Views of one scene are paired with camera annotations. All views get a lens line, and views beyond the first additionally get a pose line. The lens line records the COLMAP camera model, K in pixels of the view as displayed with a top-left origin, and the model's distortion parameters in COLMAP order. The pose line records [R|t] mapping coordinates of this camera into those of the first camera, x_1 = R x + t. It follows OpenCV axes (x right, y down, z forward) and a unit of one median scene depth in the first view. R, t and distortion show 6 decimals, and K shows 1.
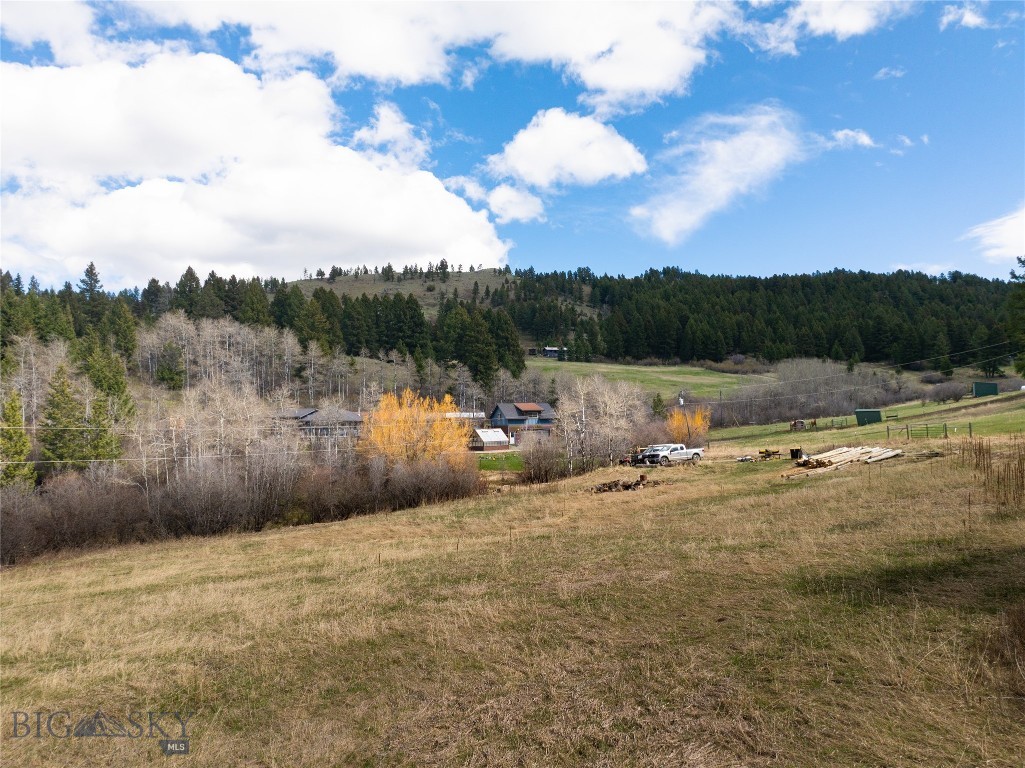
lens RADIAL K [[719.1, 0, 517.0], [0, 719.1, 383.3], [0, 0, 1]] dist [-0.030157, 0.001252]
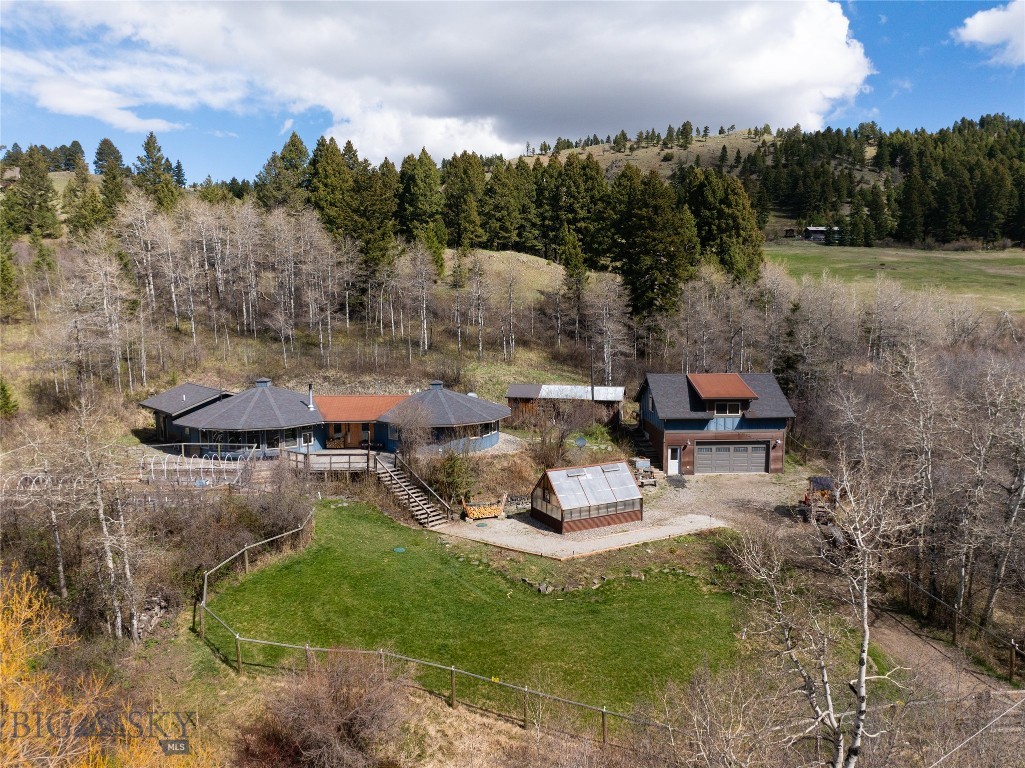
lens RADIAL K [[719.6, 0, 516.0], [0, 719.6, 380.8], [0, 0, 1]] dist [-0.041100, 0.006731]
pose [[0.939108, 0.047106, -0.340378, 0.011862], [0.008001, 0.987293, 0.158710, -0.009717], [0.343529, -0.151770, 0.926798, 0.144330]]
